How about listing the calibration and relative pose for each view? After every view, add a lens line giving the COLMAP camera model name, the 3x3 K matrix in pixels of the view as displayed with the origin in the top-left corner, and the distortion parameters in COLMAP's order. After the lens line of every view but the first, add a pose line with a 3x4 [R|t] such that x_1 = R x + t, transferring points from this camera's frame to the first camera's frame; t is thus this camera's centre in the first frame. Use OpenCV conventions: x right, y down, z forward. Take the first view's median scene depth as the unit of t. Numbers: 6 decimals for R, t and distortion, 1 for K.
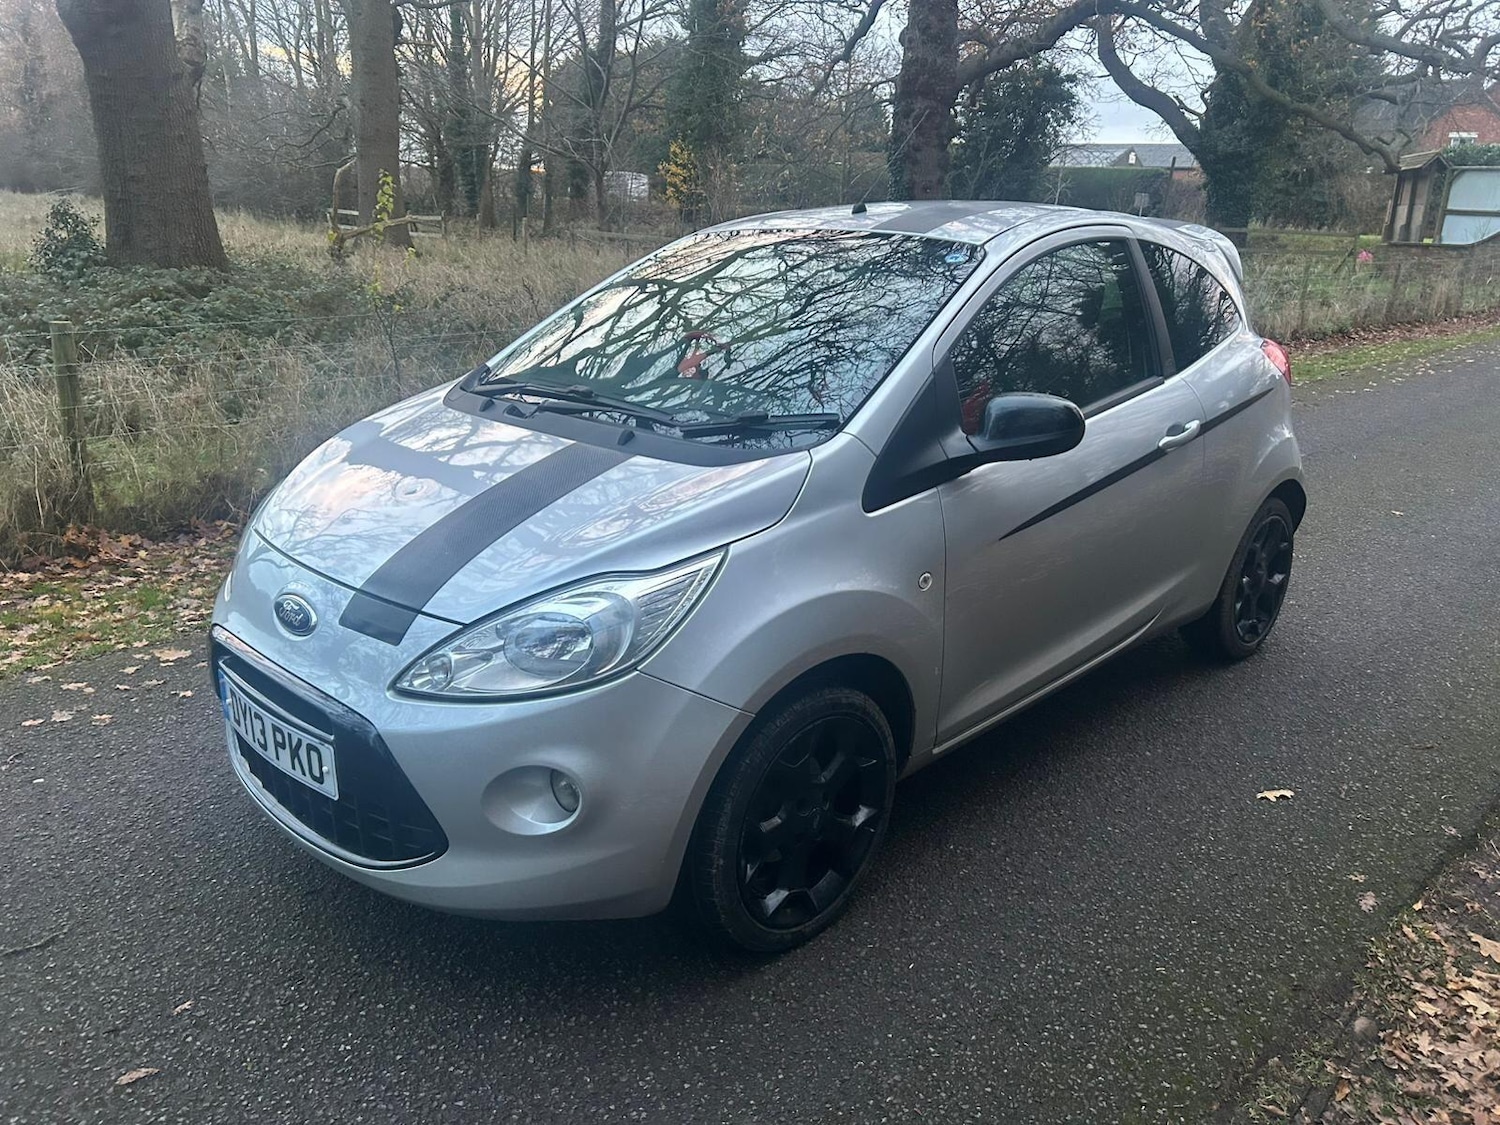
lens RADIAL K [[1126.7, 0, 756.8], [0, 1126.7, 551.8], [0, 0, 1]] dist [0.054832, -0.059957]
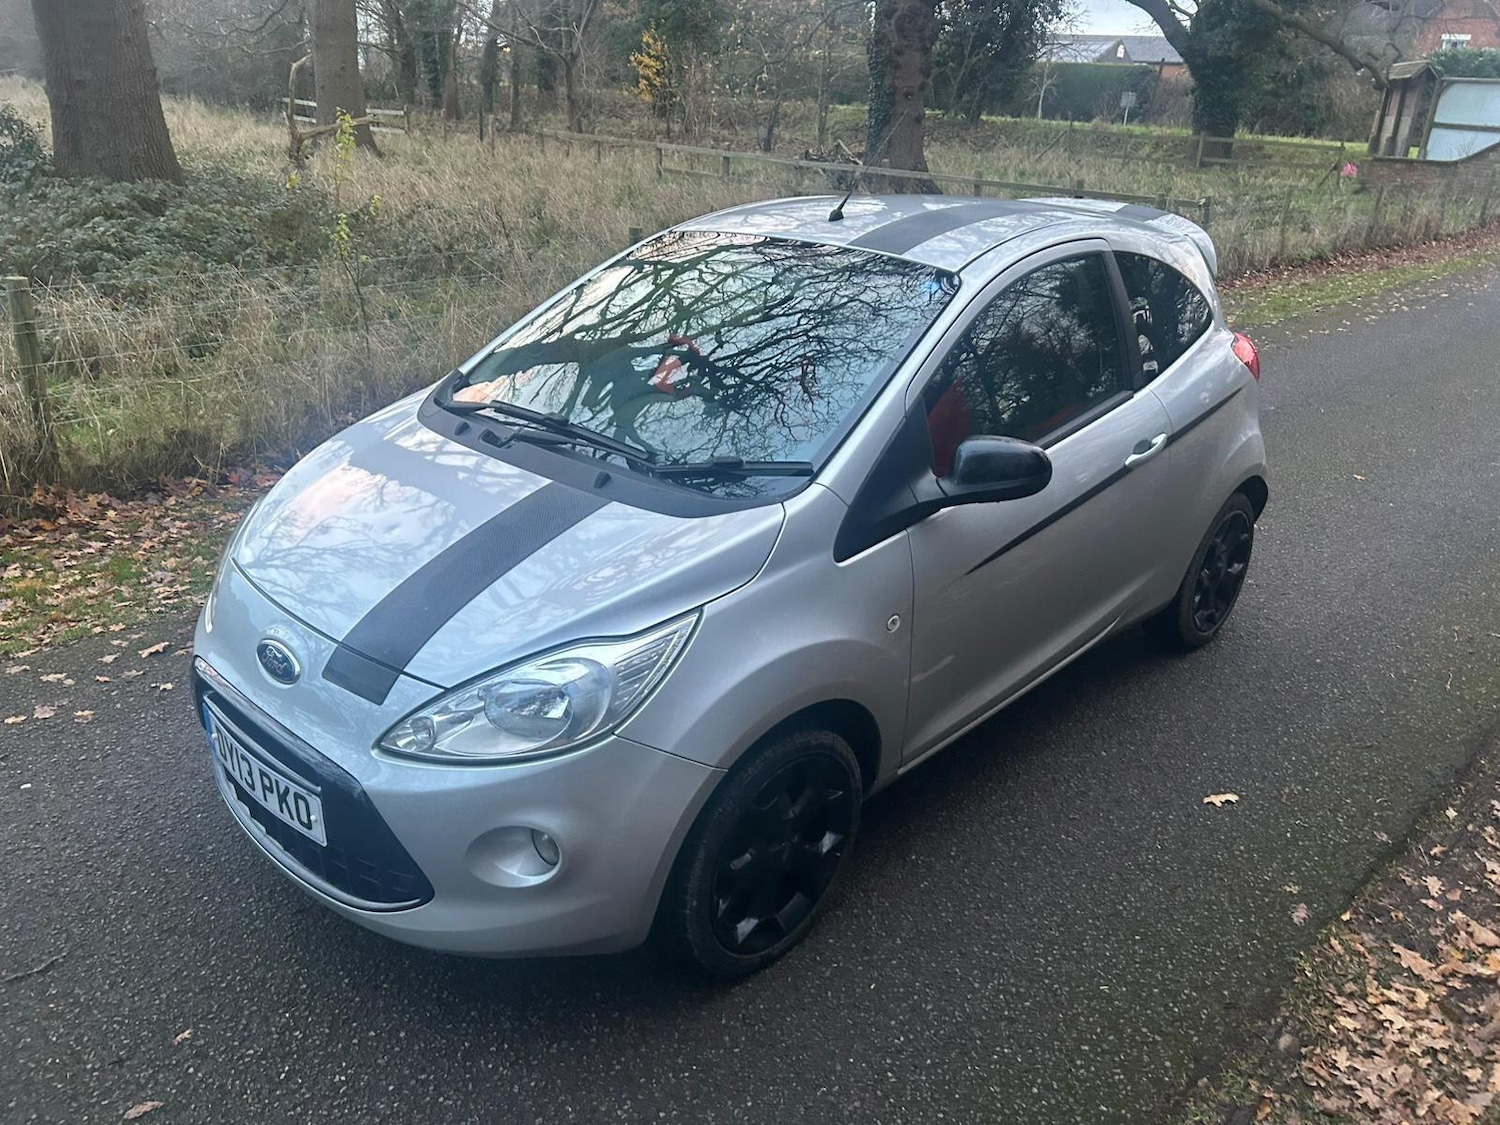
lens RADIAL K [[1127.3, 0, 760.9], [0, 1127.3, 561.8], [0, 0, 1]] dist [0.057715, -0.062503]
pose [[0.999607, 0.006487, 0.027260, -0.000637], [-0.009075, 0.995347, 0.095924, -0.127996], [-0.026510, -0.096134, 0.995015, -0.020434]]
